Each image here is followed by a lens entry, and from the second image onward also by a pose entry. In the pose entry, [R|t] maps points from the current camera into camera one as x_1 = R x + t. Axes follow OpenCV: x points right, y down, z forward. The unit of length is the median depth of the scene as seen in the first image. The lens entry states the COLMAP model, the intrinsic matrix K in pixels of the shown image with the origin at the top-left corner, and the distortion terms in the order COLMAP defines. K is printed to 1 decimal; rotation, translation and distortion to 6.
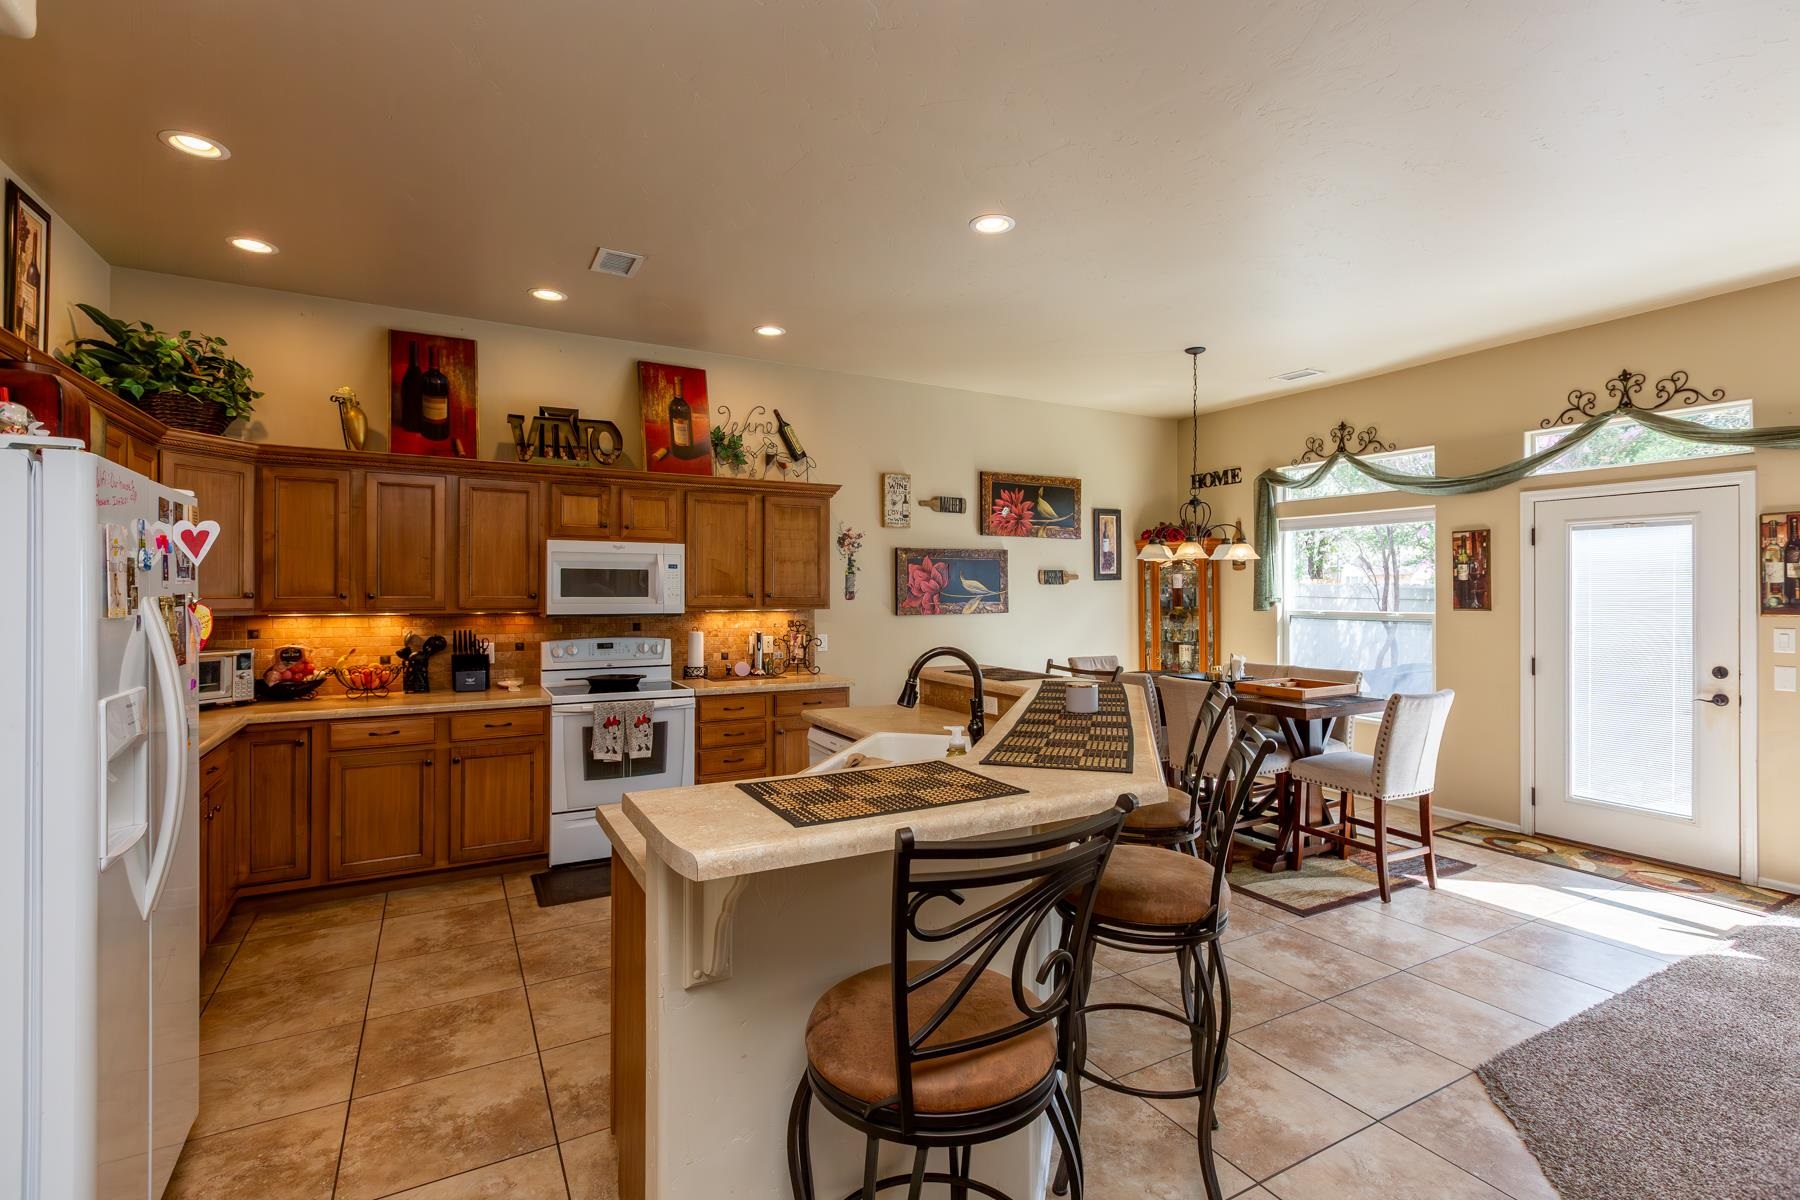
lens RADIAL K [[823.3, 0, 901.5], [0, 823.3, 595.4], [0, 0, 1]] dist [0.003419, 0.000301]
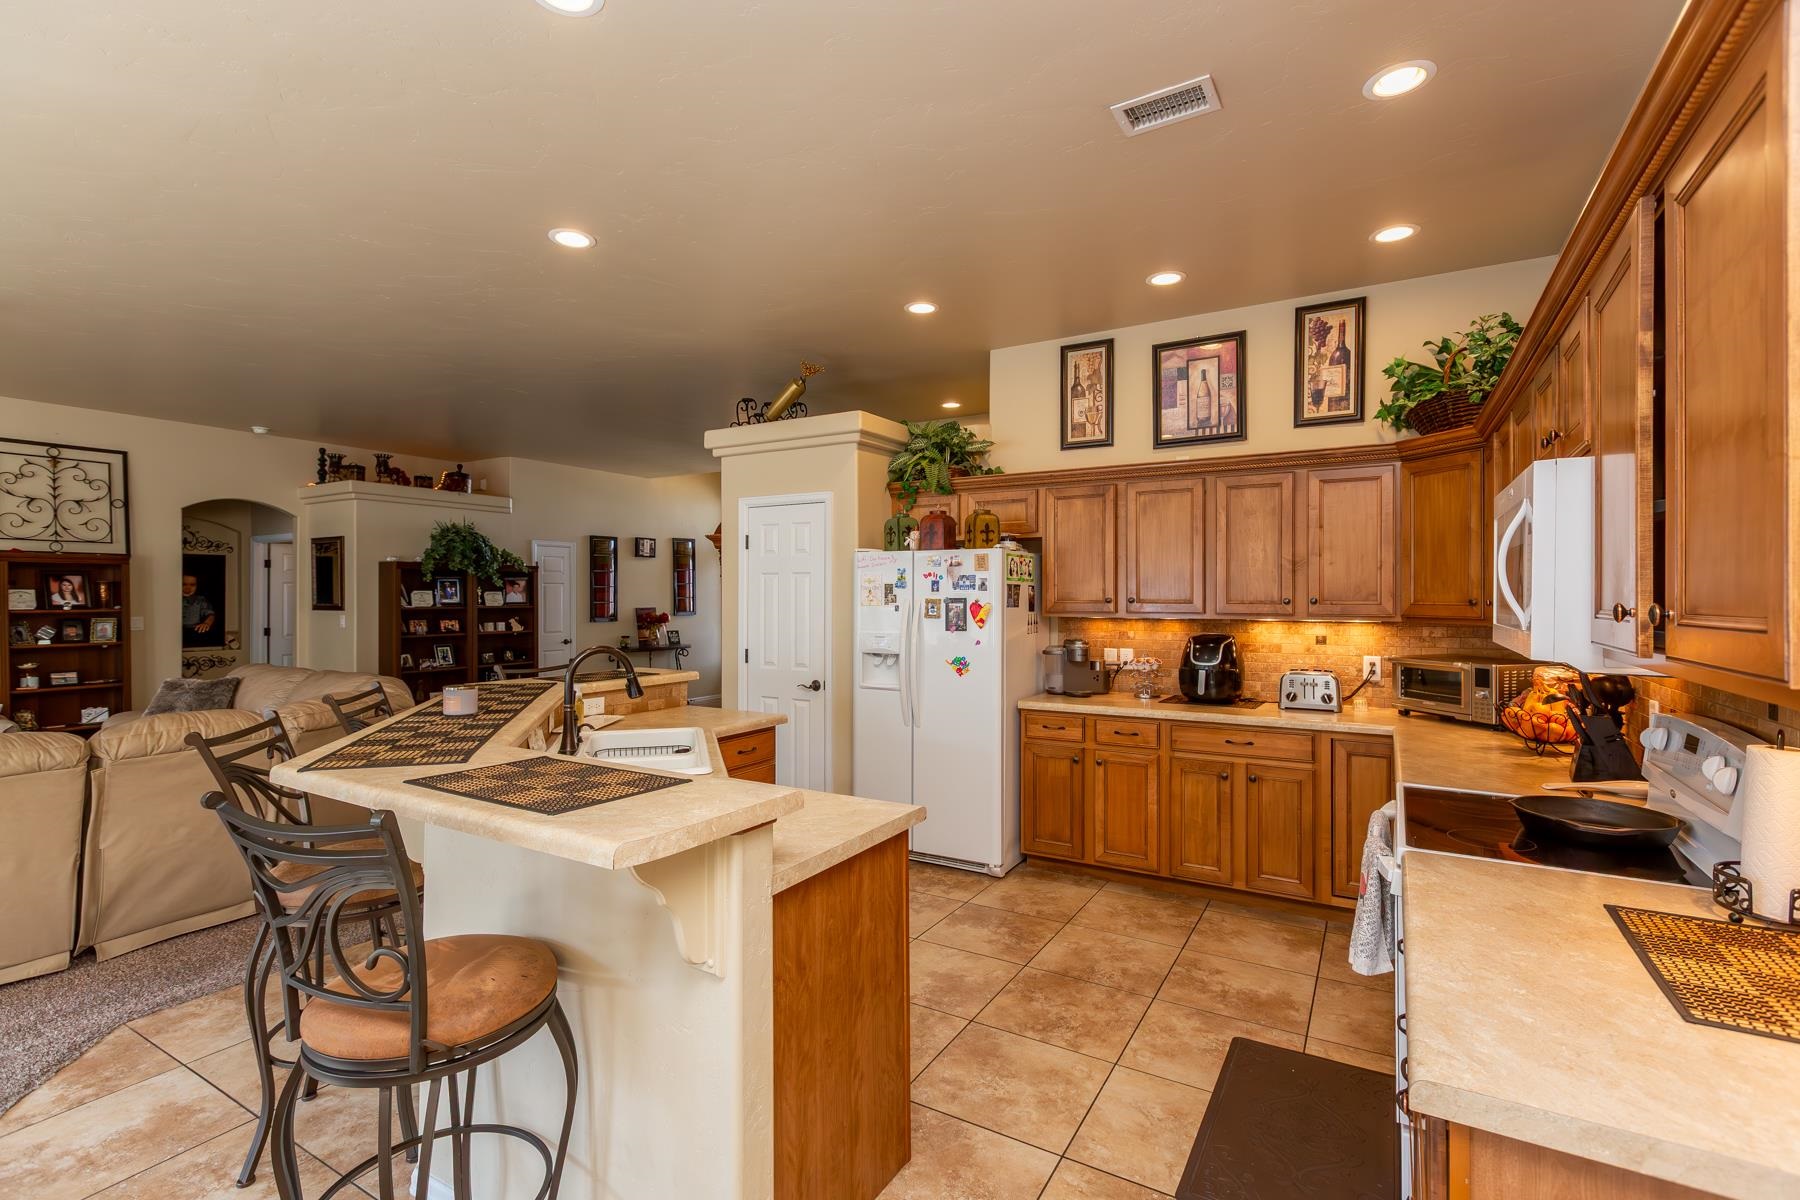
lens RADIAL K [[823.3, 0, 901.5], [0, 823.3, 595.4], [0, 0, 1]] dist [0.003419, 0.000301]
pose [[-0.863343, -0.003491, -0.504605, 0.180113], [-0.003605, 0.999993, -0.000751, -0.004335], [0.504604, 0.001171, -0.863350, 1.491212]]
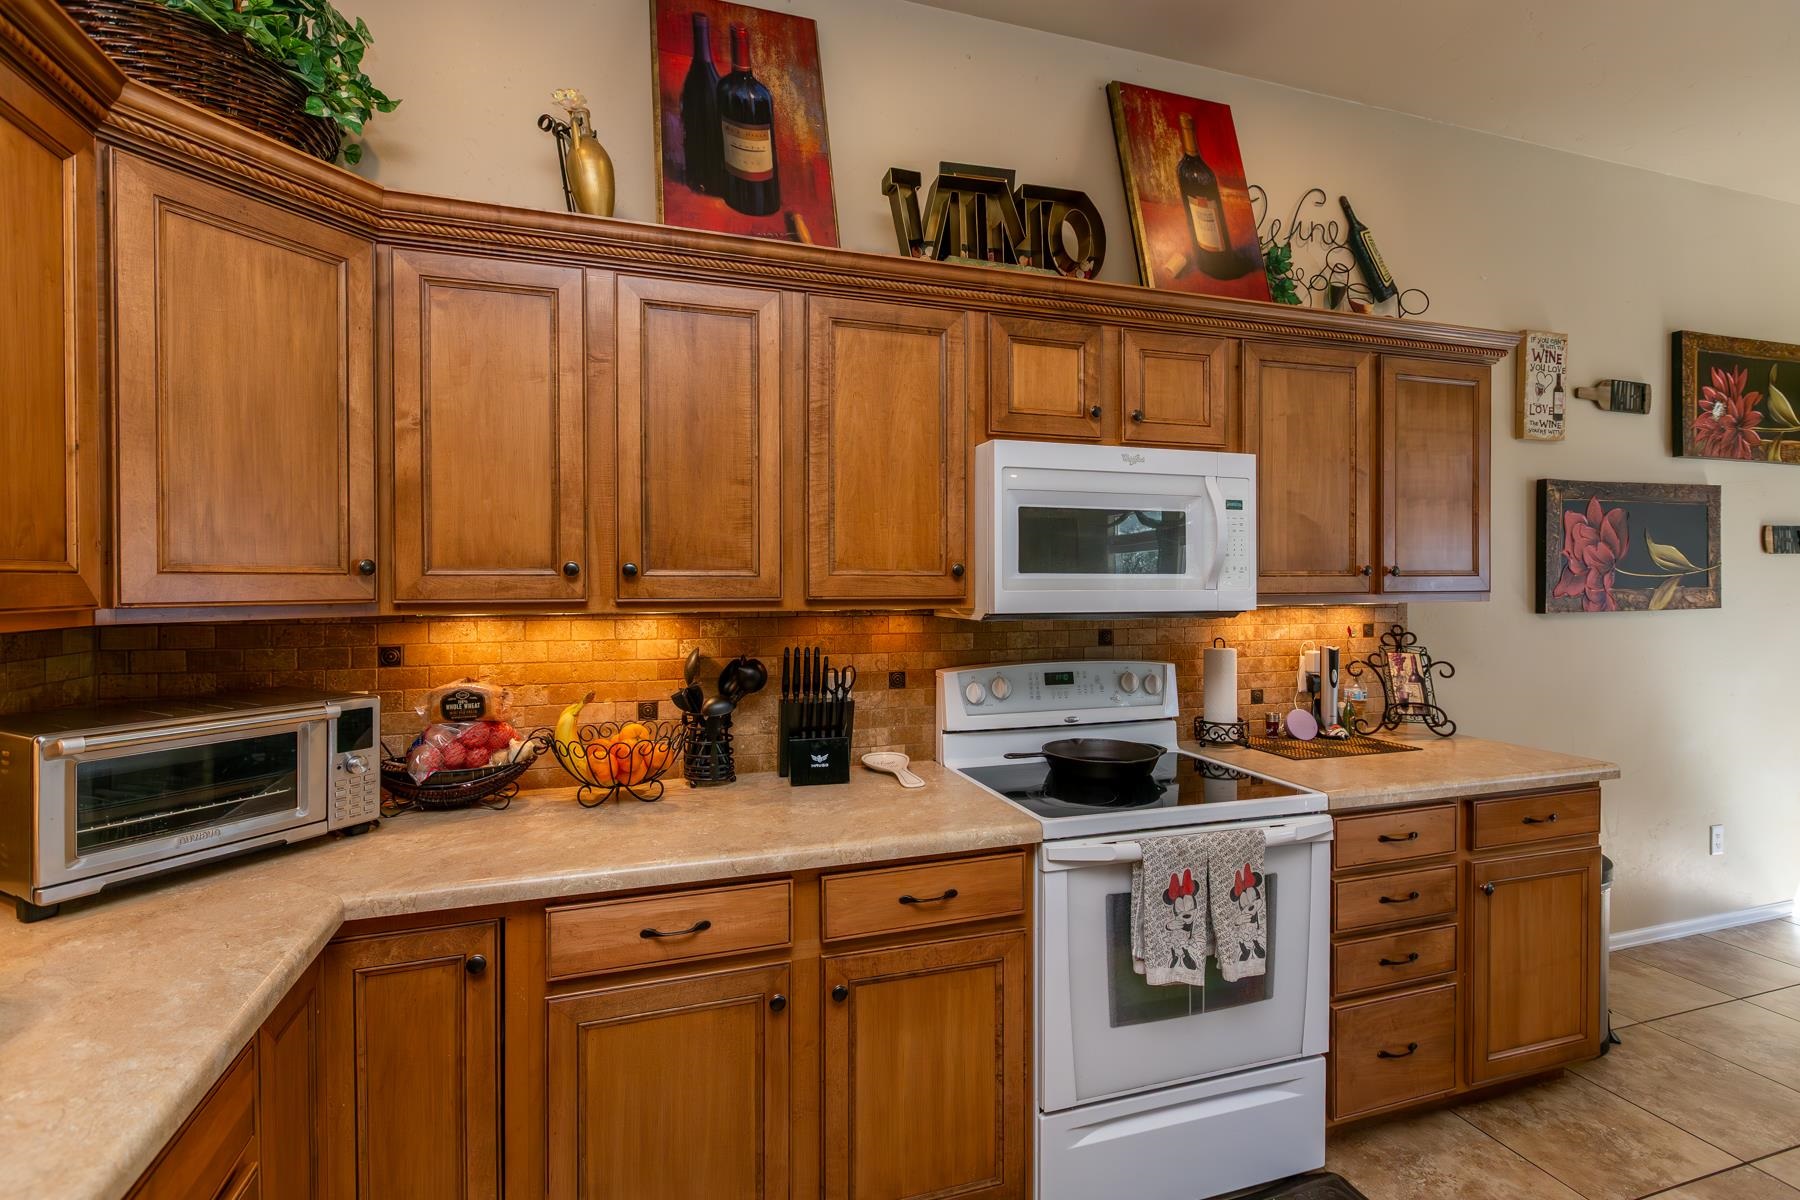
lens RADIAL K [[840.6, 0, 900.0], [0, 840.6, 600.0], [0, 0, 1]] dist [-0.001751, -0.000243]
pose [[0.981483, 0.002179, -0.191539, -0.382131], [0.001473, 0.999820, 0.018924, 0.007332], [0.191545, -0.018856, 0.981303, 0.543900]]
